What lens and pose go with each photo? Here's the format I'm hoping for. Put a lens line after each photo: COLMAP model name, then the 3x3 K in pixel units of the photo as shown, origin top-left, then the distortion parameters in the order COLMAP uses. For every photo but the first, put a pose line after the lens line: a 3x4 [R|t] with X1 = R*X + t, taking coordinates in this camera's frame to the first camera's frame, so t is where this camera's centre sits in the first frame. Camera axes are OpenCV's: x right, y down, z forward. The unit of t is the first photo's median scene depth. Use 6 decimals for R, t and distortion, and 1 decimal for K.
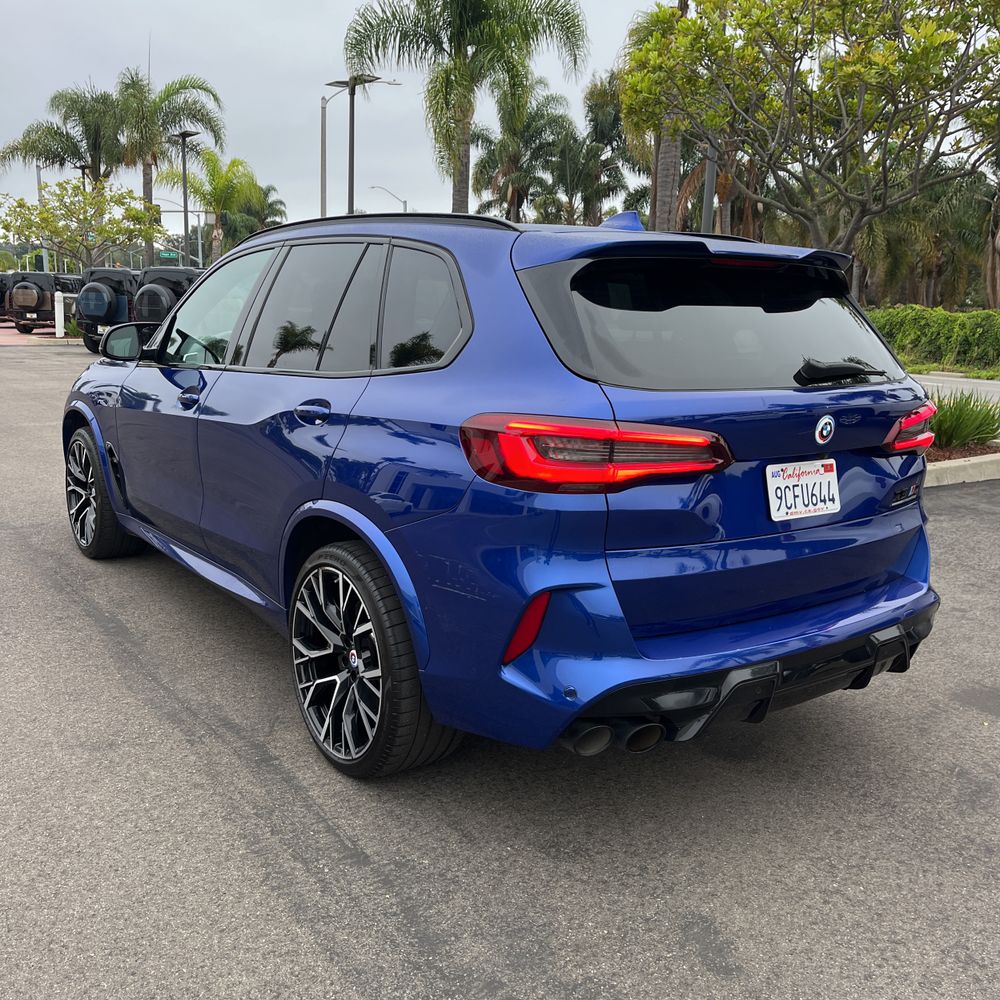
lens RADIAL K [[1017.4, 0, 498.2], [0, 1017.4, 500.7], [0, 0, 1]] dist [0.041953, -0.035136]
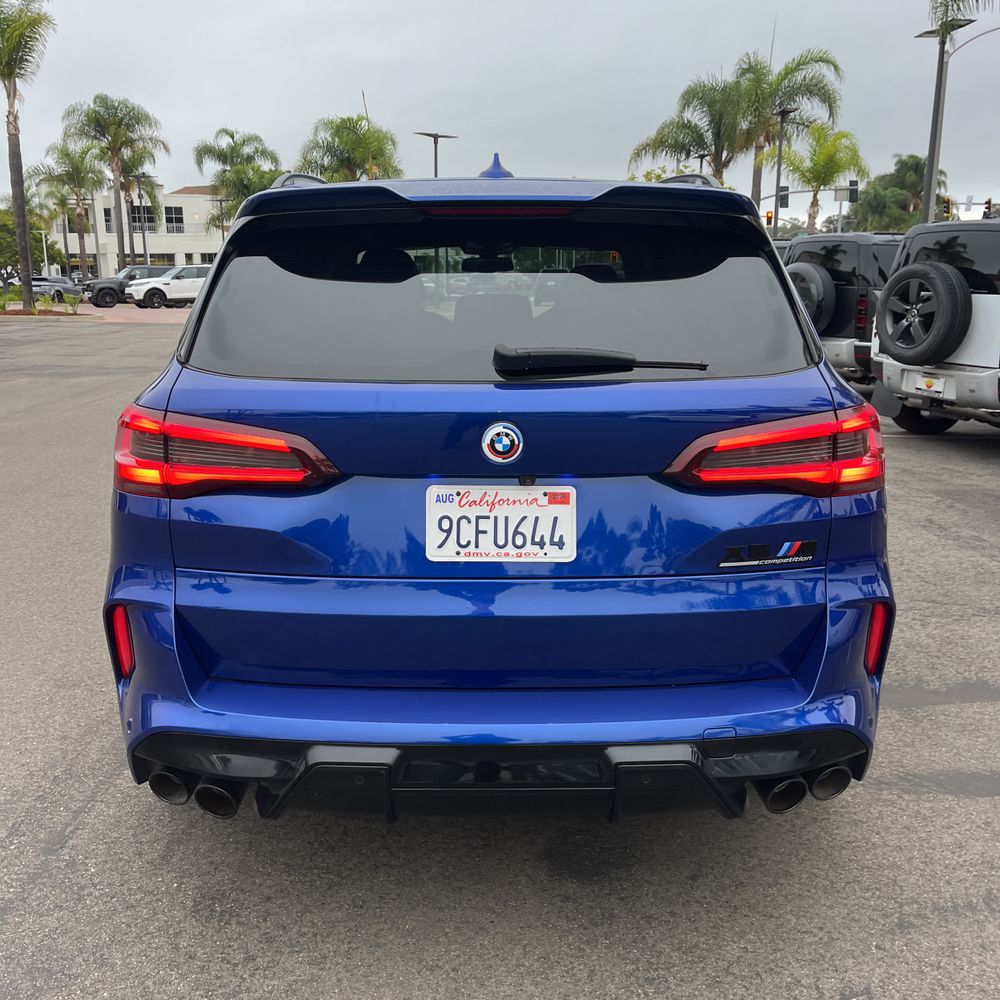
lens RADIAL K [[1022.0, 0, 484.2], [0, 1022.0, 484.3], [0, 0, 1]] dist [0.024844, 0.006505]
pose [[0.811877, 0.092669, -0.576427, 0.626440], [-0.091561, 0.995315, 0.031051, -0.053543], [0.576604, 0.027569, 0.816558, 0.359714]]
